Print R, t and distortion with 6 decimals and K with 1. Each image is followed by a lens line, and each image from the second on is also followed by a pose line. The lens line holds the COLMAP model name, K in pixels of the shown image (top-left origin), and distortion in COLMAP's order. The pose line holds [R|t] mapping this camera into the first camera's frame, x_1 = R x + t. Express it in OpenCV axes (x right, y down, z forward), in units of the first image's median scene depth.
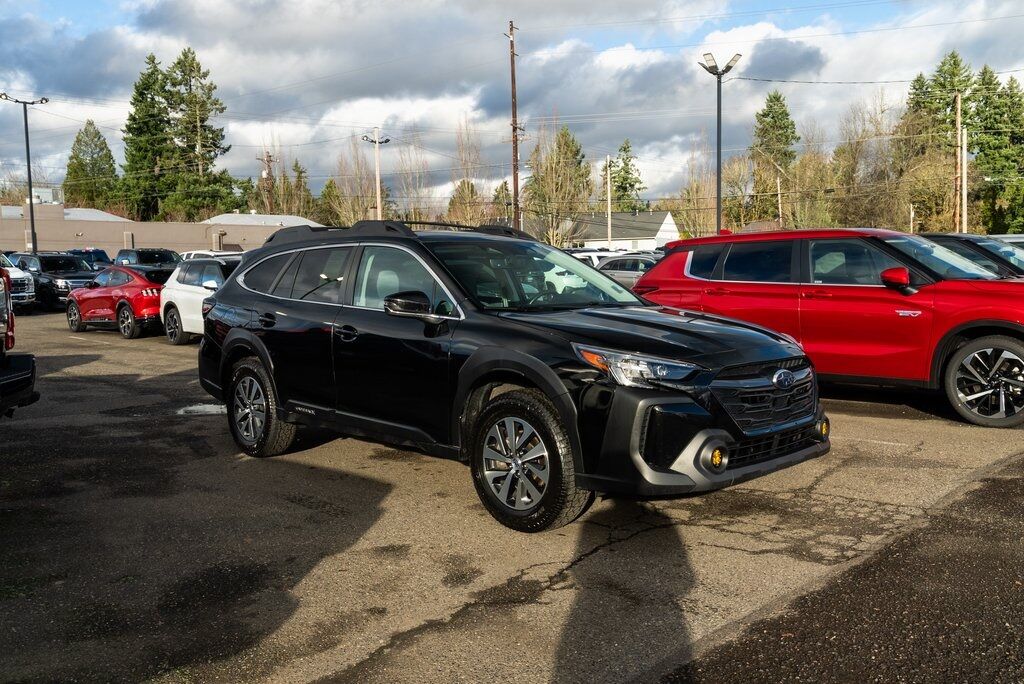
lens RADIAL K [[877.9, 0, 511.9], [0, 877.9, 339.5], [0, 0, 1]] dist [-0.009179, -0.003371]
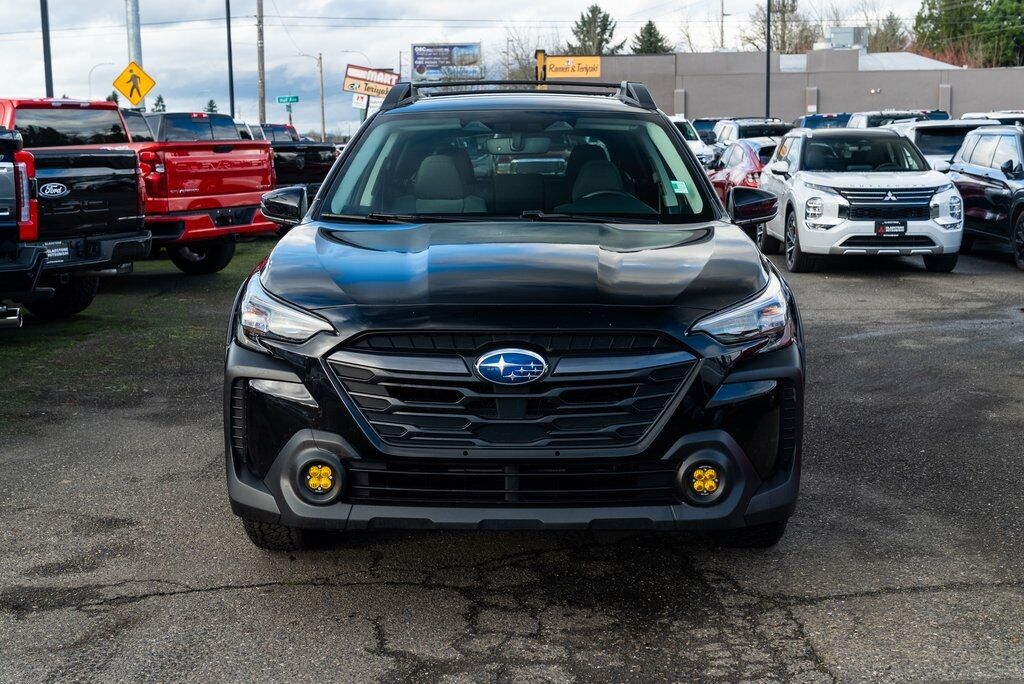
lens RADIAL K [[1341.1, 0, 510.7], [0, 1341.1, 343.9], [0, 0, 1]] dist [-0.004151, 0.000000]
pose [[0.689578, 0.103230, -0.716816, 0.880828], [-0.051372, 0.994268, 0.093767, -0.044079], [0.722387, -0.027835, 0.690929, 0.416507]]
